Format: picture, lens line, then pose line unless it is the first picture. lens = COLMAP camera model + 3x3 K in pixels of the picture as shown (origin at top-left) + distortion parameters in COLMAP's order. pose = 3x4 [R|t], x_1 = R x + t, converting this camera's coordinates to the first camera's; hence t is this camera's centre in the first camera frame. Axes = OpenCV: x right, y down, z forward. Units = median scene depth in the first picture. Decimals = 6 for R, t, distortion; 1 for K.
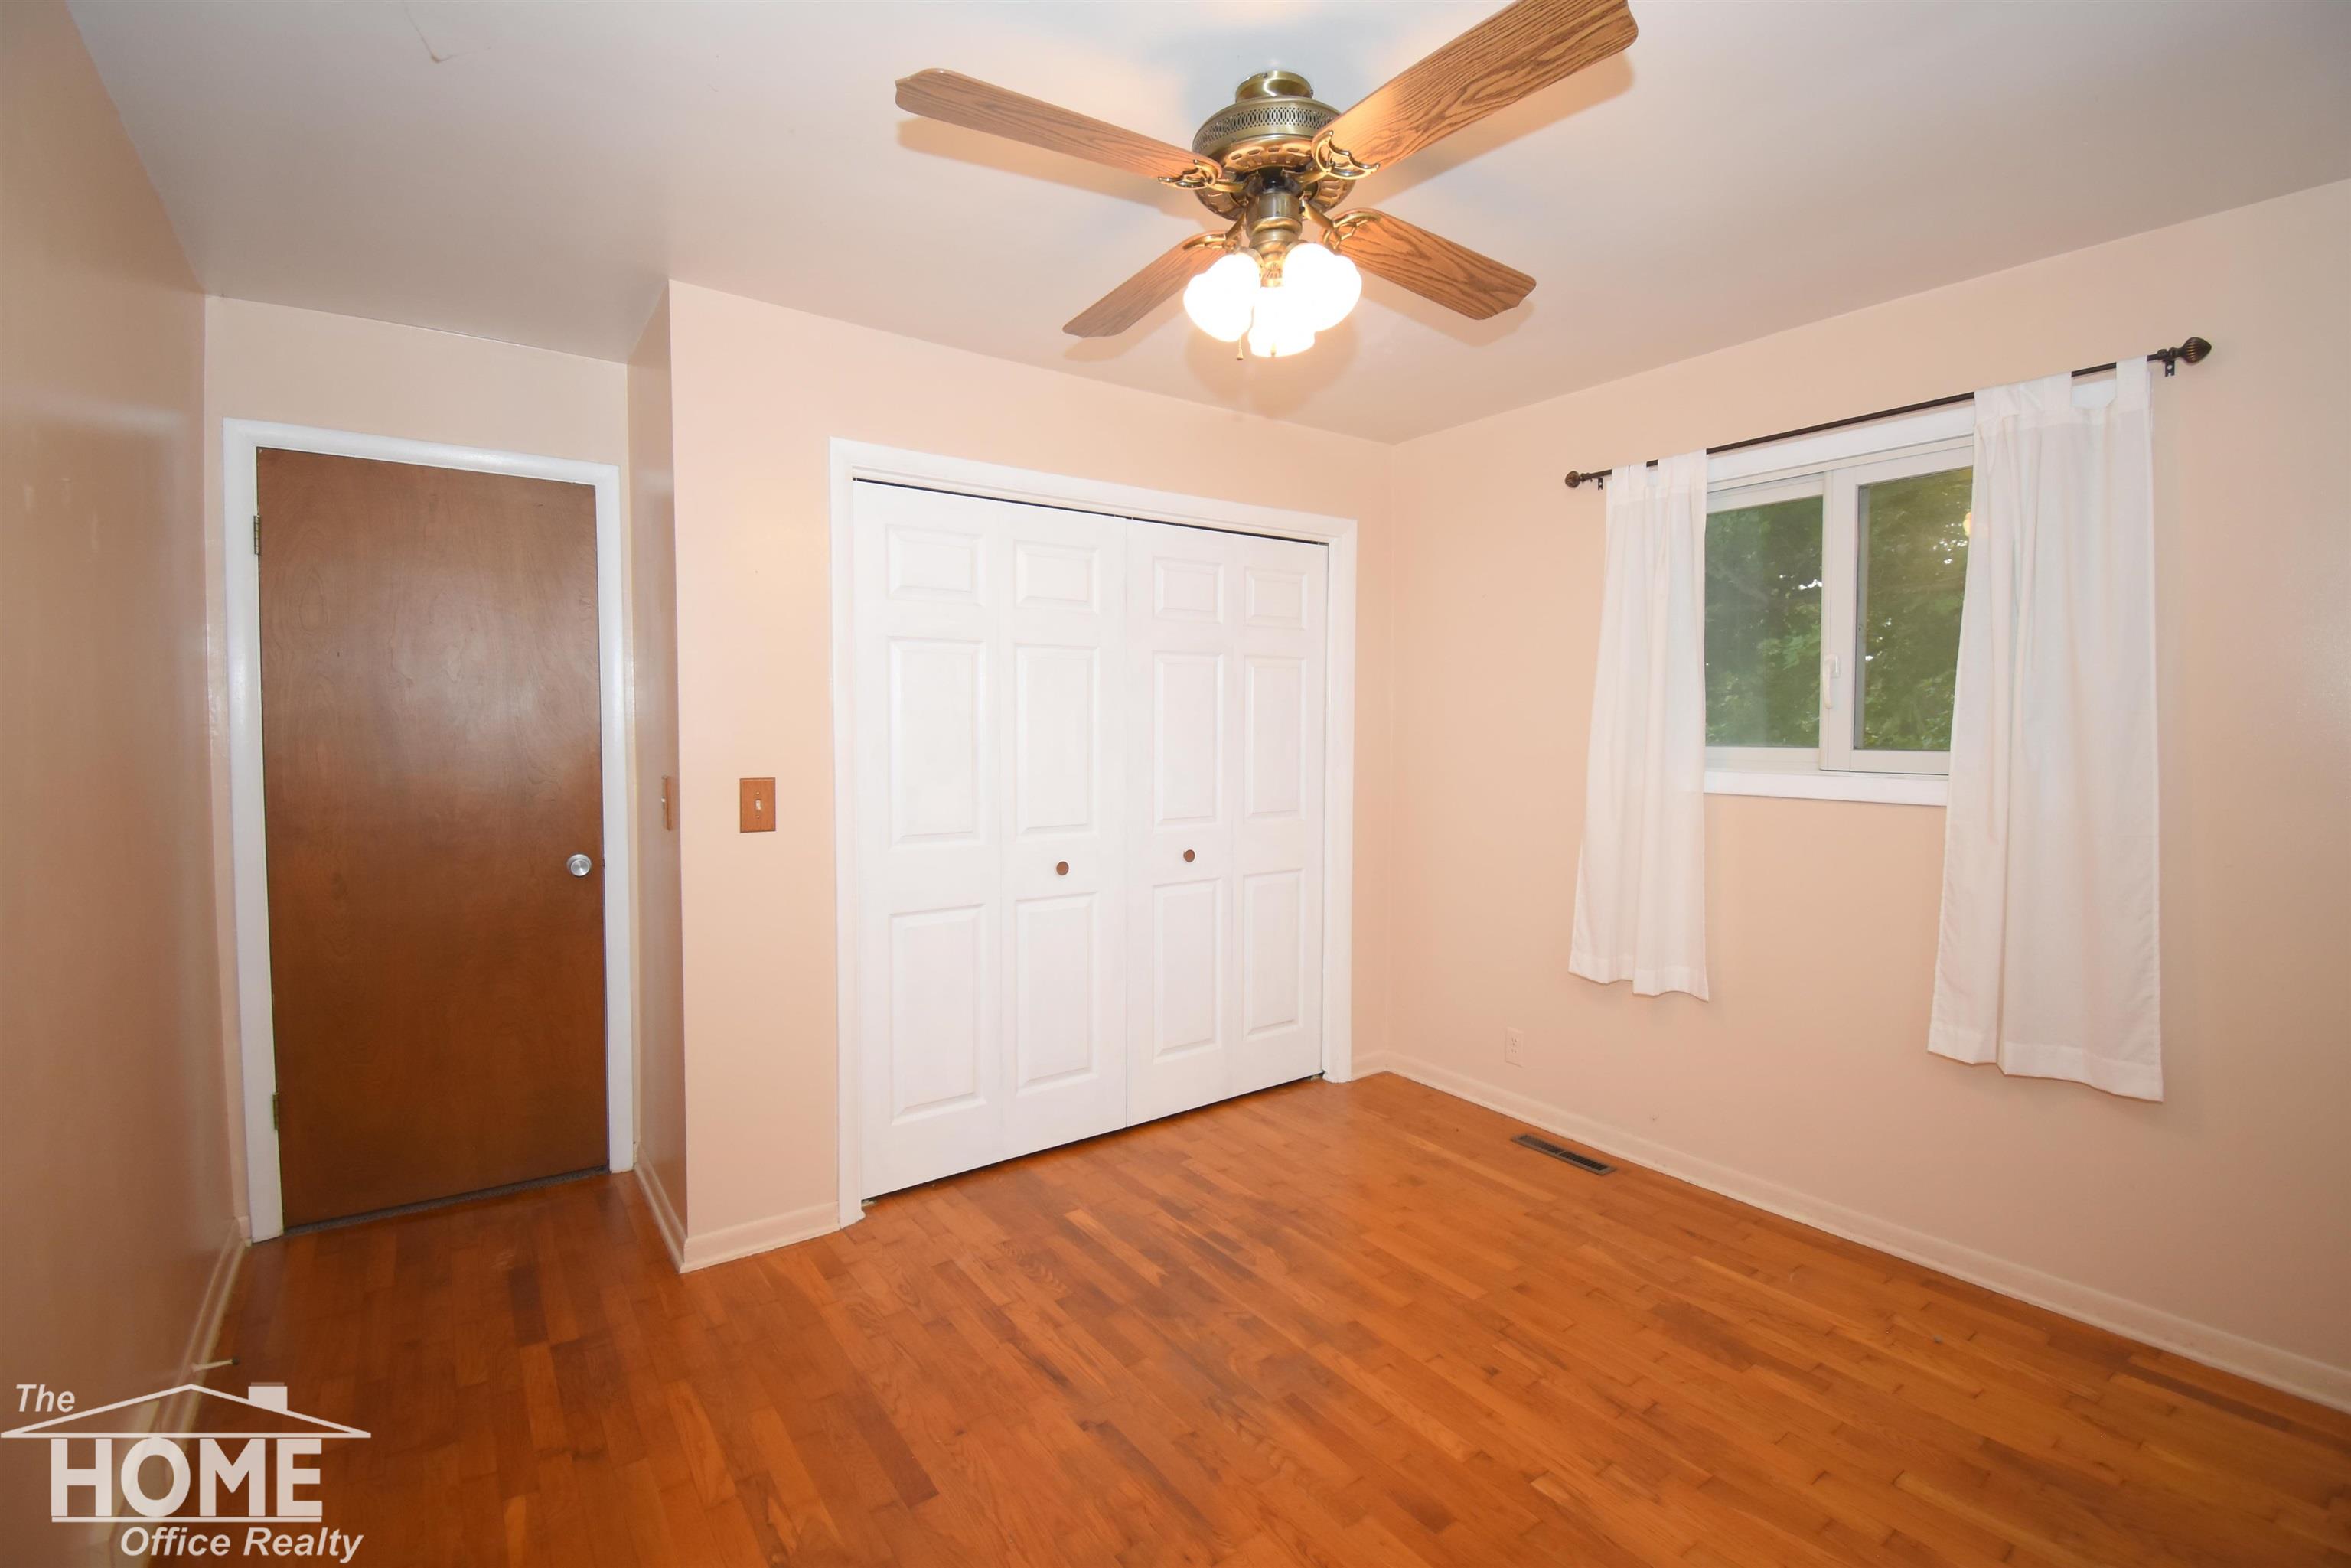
lens RADIAL K [[1029.9, 0, 1186.5], [0, 1029.9, 767.4], [0, 0, 1]] dist [0.019972, -0.025758]
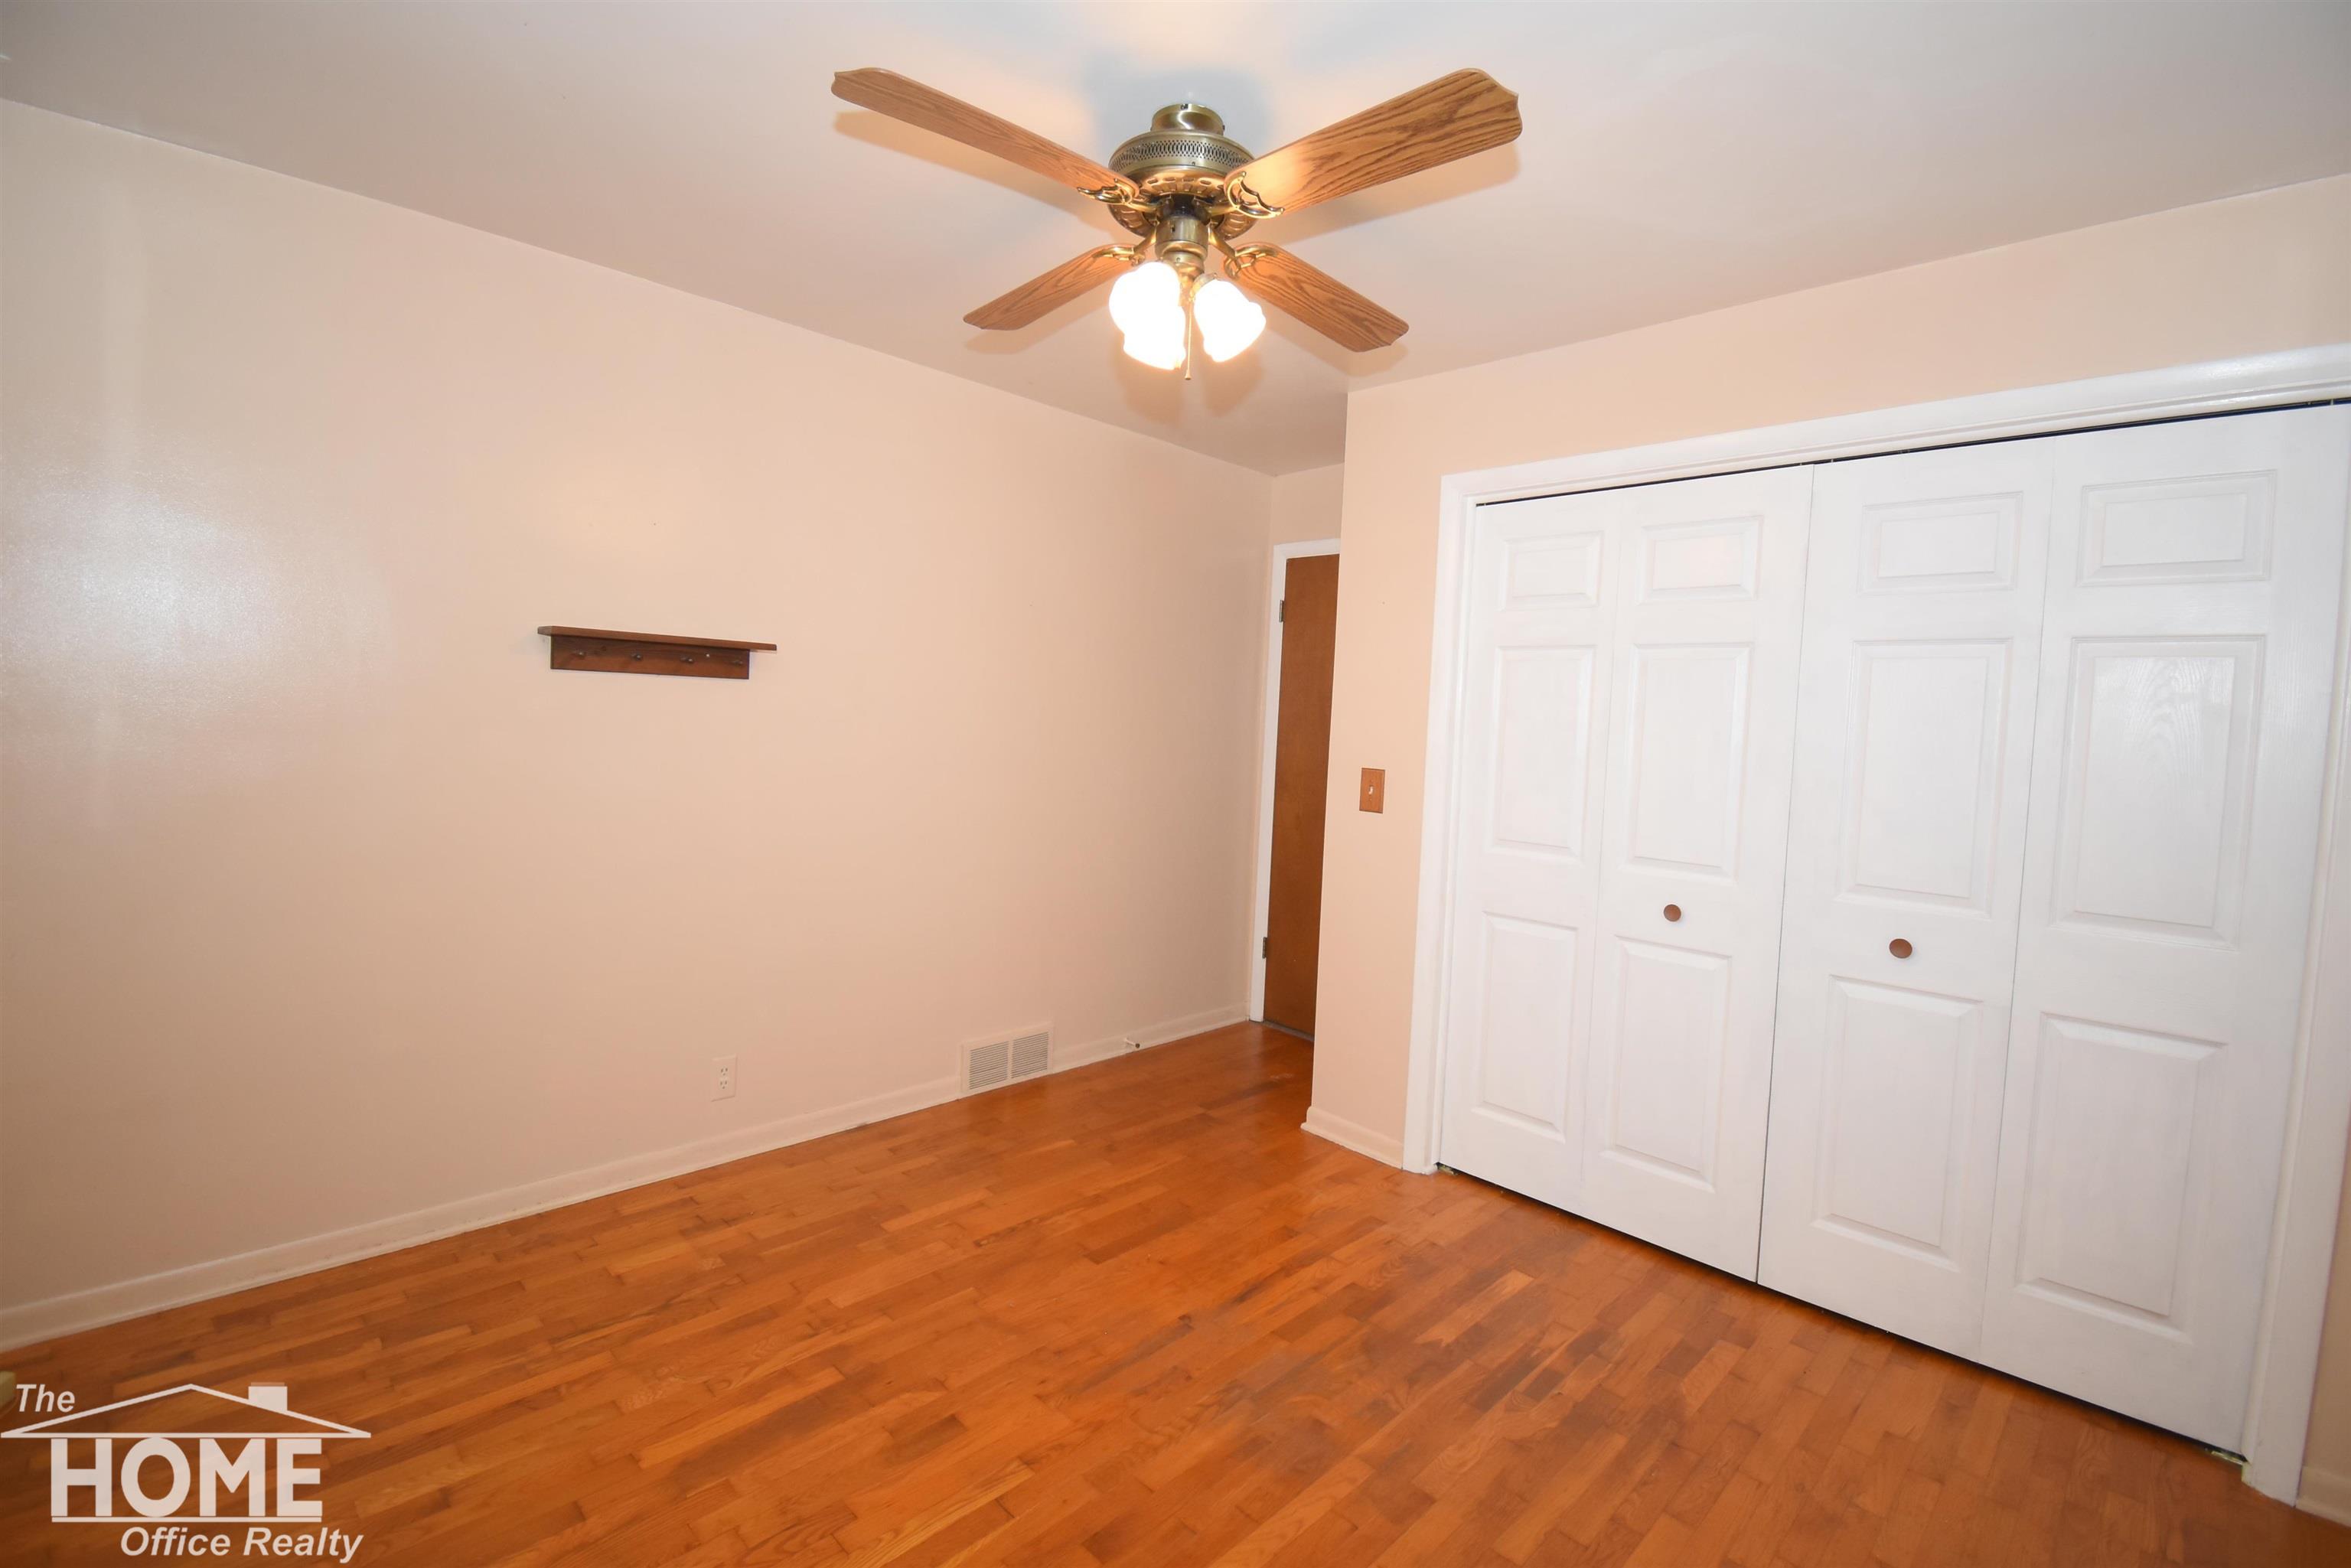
lens RADIAL K [[1029.9, 0, 1186.5], [0, 1029.9, 767.4], [0, 0, 1]] dist [0.019972, -0.025758]
pose [[0.160619, 0.055968, -0.985428, 0.826541], [-0.086797, 0.995324, 0.042382, -0.025961], [0.983193, 0.078725, 0.164726, 0.617819]]
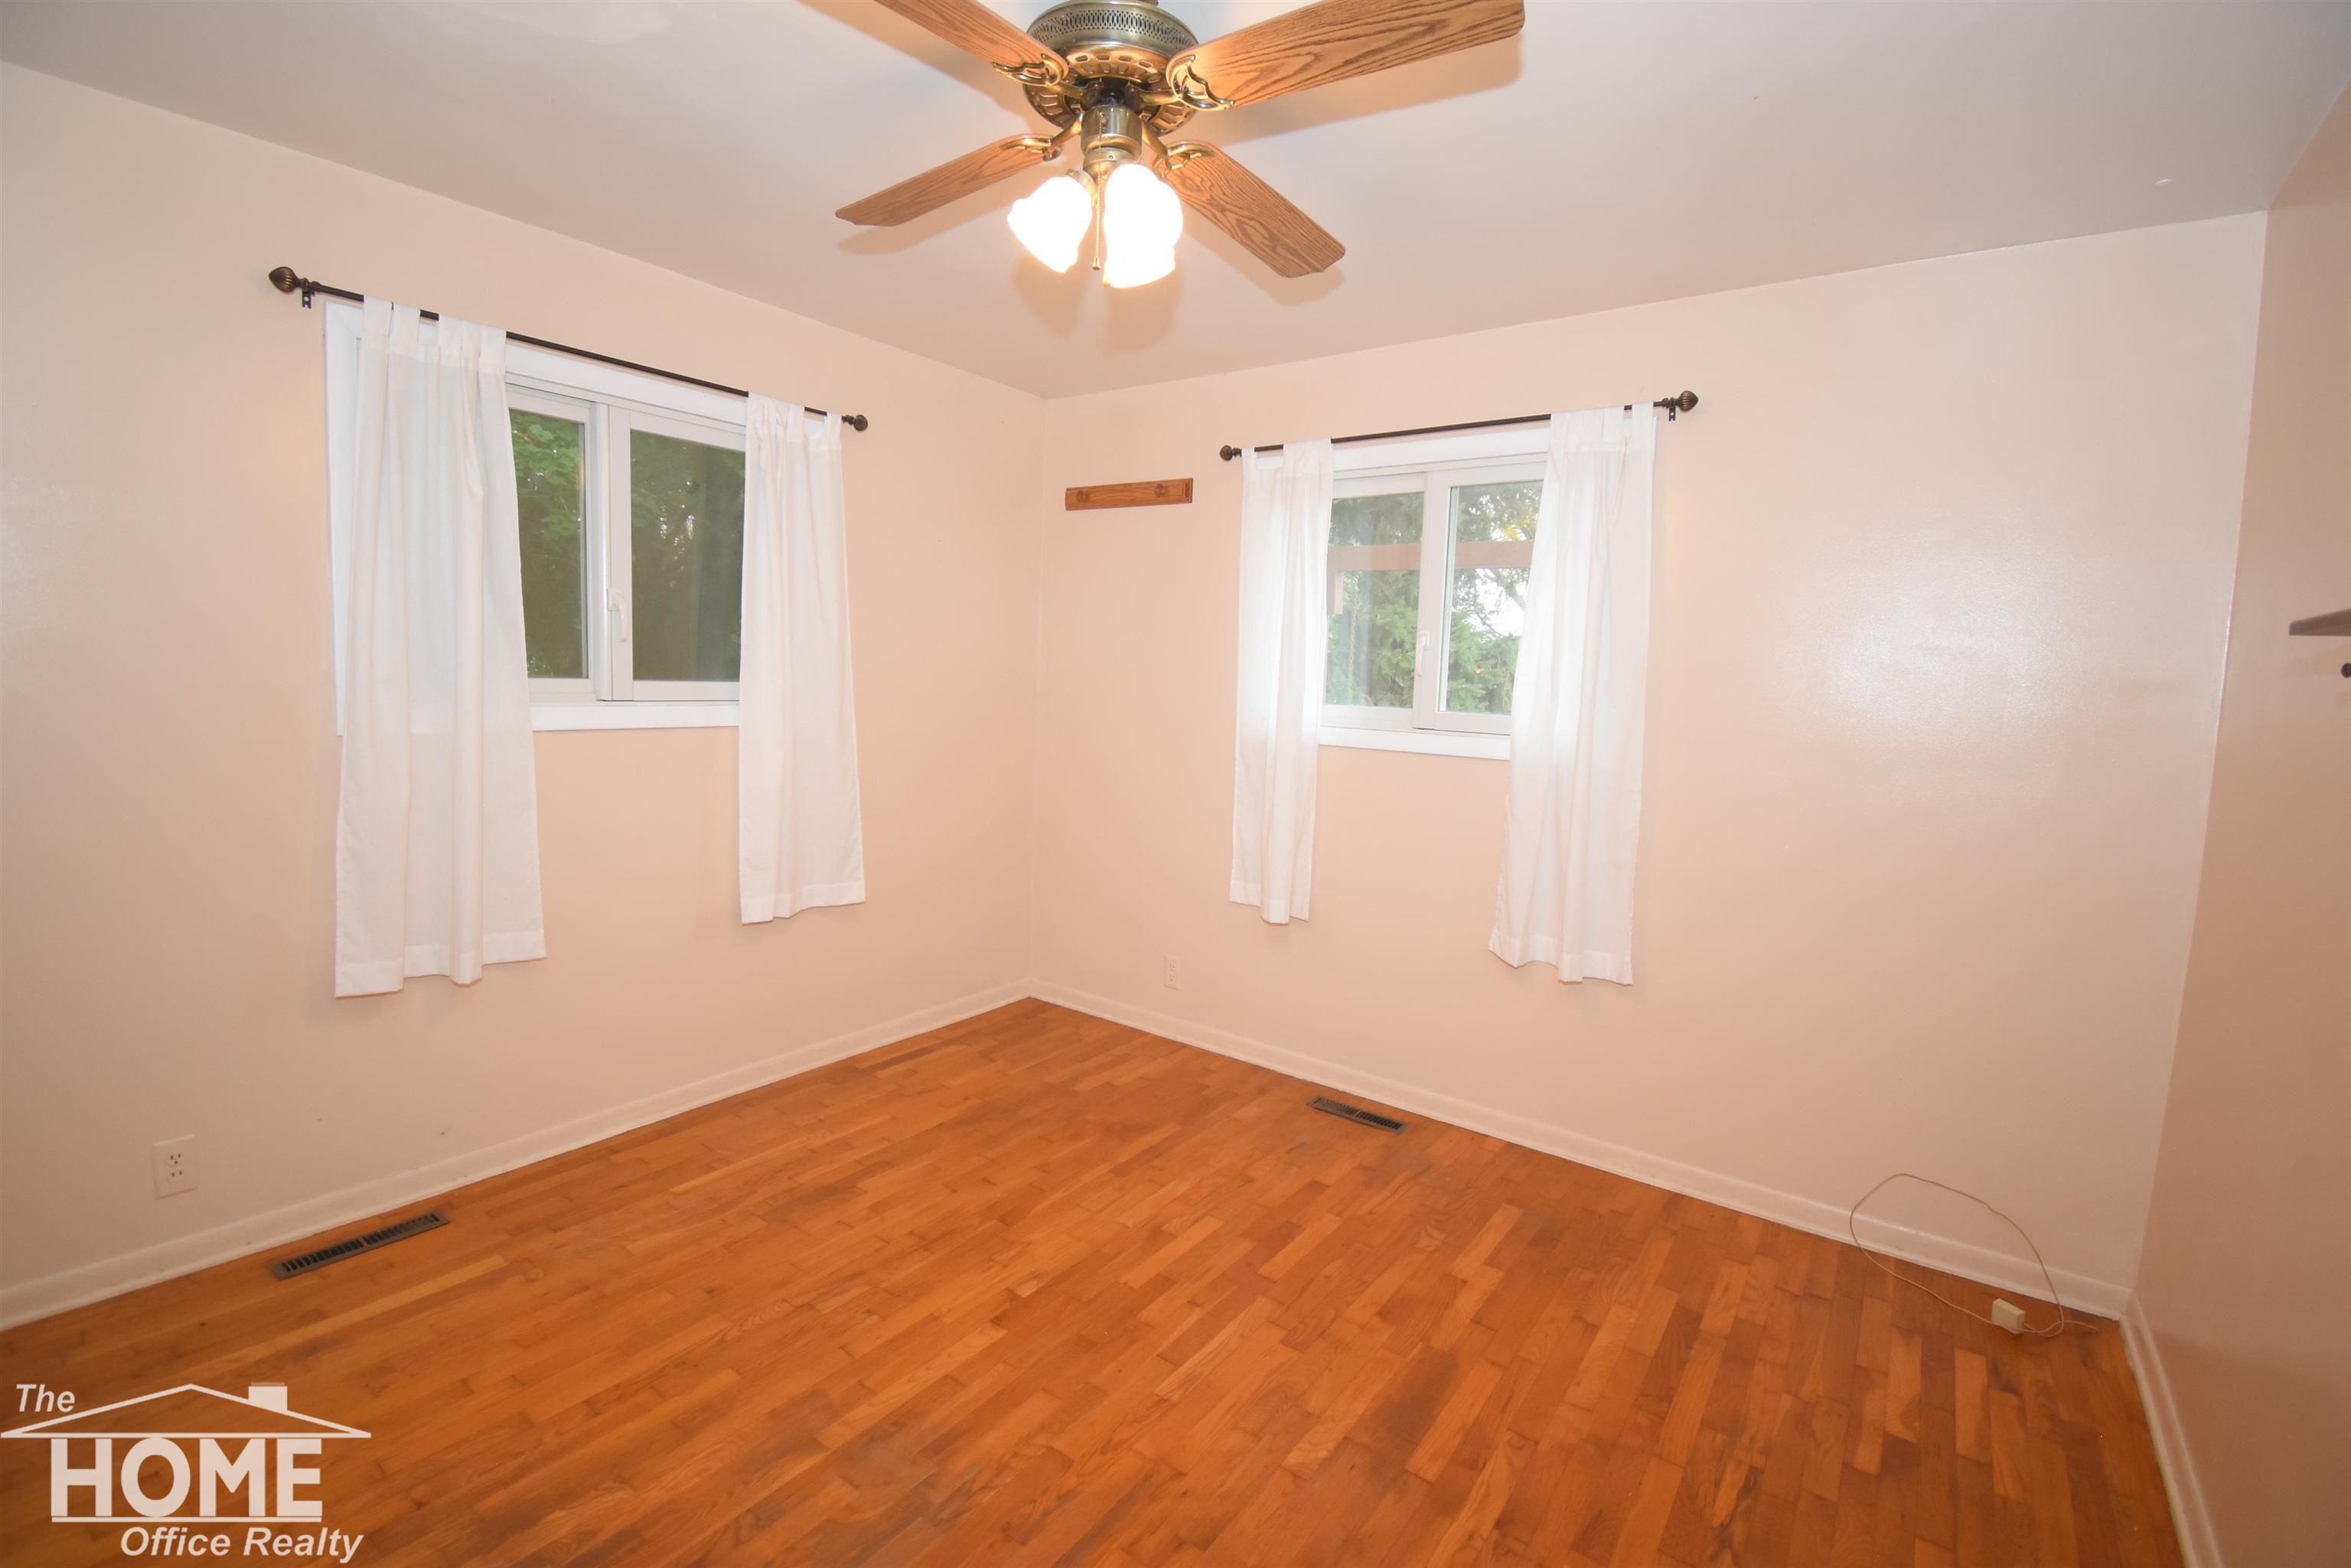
lens RADIAL K [[1029.9, 0, 1186.5], [0, 1029.9, 767.4], [0, 0, 1]] dist [0.019972, -0.025758]
pose [[-0.307528, -0.105081, 0.945719, -0.616214], [0.000965, 0.993849, 0.110743, -0.050600], [-0.951539, 0.034970, -0.305535, 0.878057]]
